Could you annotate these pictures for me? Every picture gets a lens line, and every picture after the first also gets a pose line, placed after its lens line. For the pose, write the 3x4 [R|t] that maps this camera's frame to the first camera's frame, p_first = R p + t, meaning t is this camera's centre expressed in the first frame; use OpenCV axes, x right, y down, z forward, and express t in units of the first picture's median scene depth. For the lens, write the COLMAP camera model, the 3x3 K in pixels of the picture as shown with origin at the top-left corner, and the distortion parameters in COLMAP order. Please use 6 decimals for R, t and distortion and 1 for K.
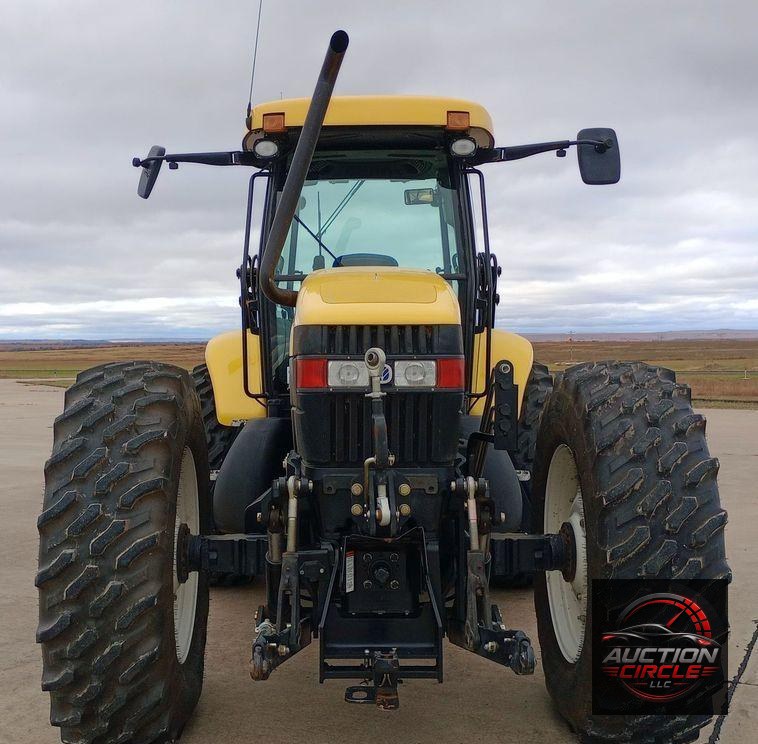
lens RADIAL K [[1054.6, 0, 347.7], [0, 1054.6, 406.9], [0, 0, 1]] dist [0.254294, -1.019215]
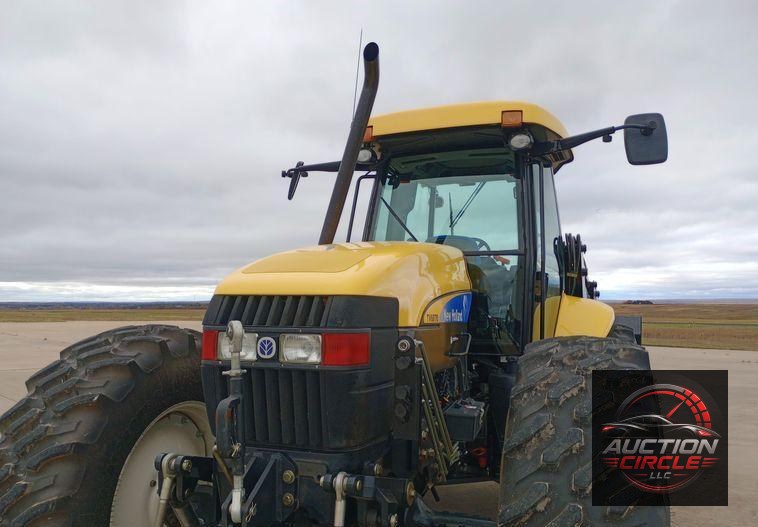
lens RADIAL K [[620.2, 0, 379.8], [0, 620.2, 287.9], [0, 0, 1]] dist [0.091023, -0.138512]
pose [[0.938895, 0.001893, -0.344200, 0.288985], [-0.030420, 0.996528, -0.077497, -0.040715], [0.342858, 0.083232, 0.935693, 0.476589]]
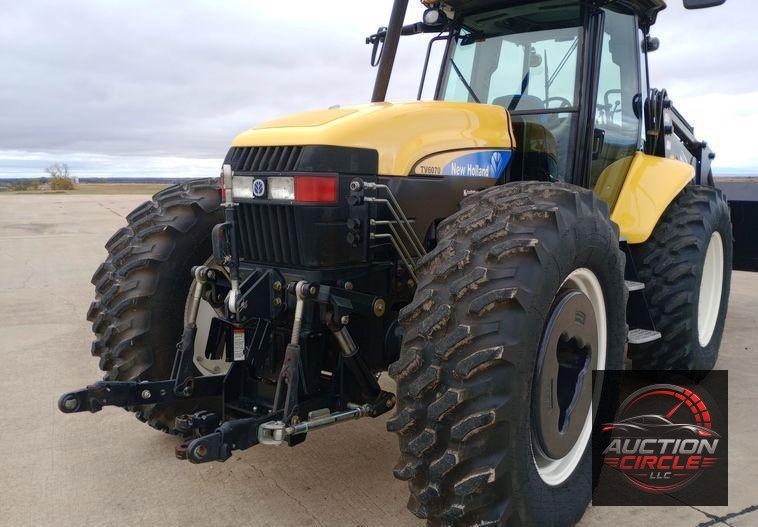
lens RADIAL K [[620.2, 0, 379.8], [0, 620.2, 287.9], [0, 0, 1]] dist [0.091023, -0.138512]
pose [[0.808117, 0.112030, -0.578270, 0.517639], [-0.043501, 0.990416, 0.131085, -0.016092], [0.587414, -0.080777, 0.805246, 0.463942]]
